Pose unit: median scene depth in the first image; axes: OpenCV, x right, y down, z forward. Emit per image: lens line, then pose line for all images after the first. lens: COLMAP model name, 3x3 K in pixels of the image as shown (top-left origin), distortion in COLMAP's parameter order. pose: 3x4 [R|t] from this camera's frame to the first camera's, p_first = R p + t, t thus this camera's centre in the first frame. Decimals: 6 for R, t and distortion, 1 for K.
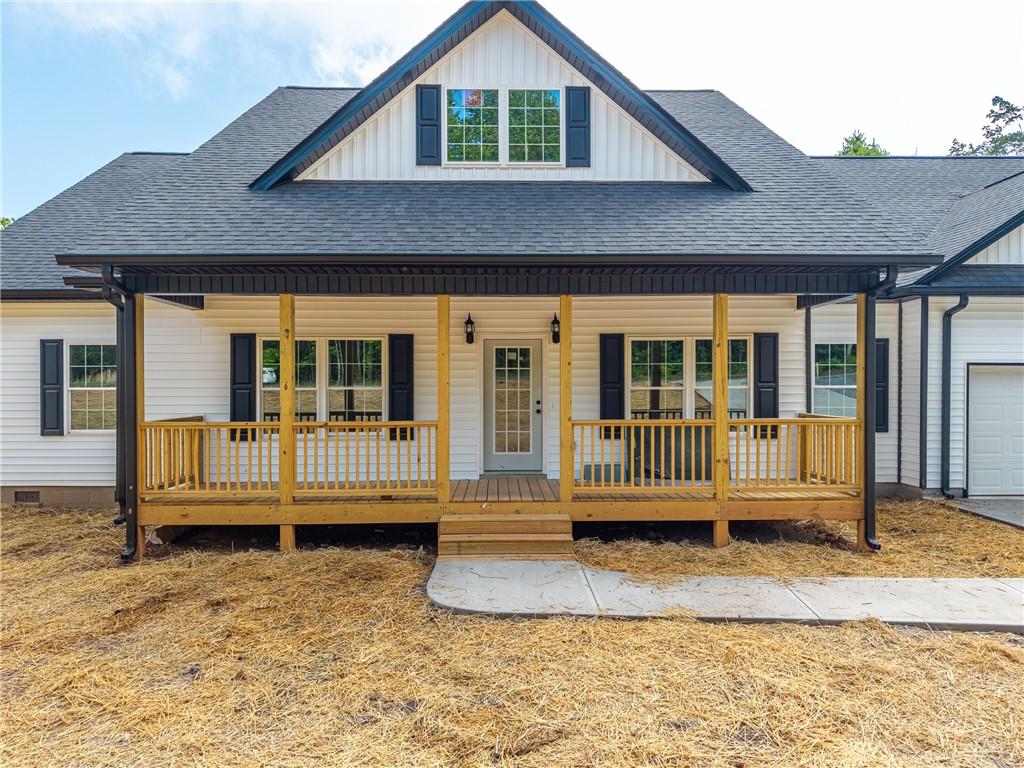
lens RADIAL K [[683.2, 0, 511.0], [0, 683.2, 389.5], [0, 0, 1]] dist [0.004094, -0.002789]
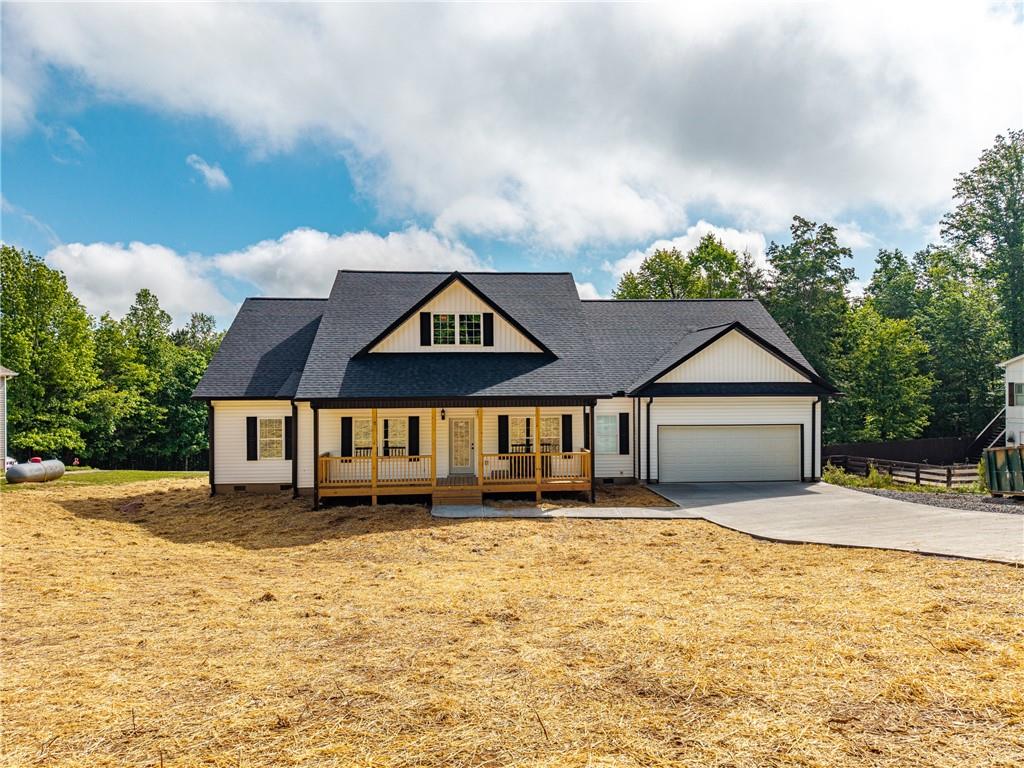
lens RADIAL K [[683.2, 0, 510.3], [0, 683.2, 376.7], [0, 0, 1]] dist [0.004094, -0.002789]
pose [[0.998684, -0.004965, 0.051048, 0.052390], [0.006018, 0.999772, -0.020497, -0.169784], [-0.050934, 0.020777, 0.998486, -1.394267]]
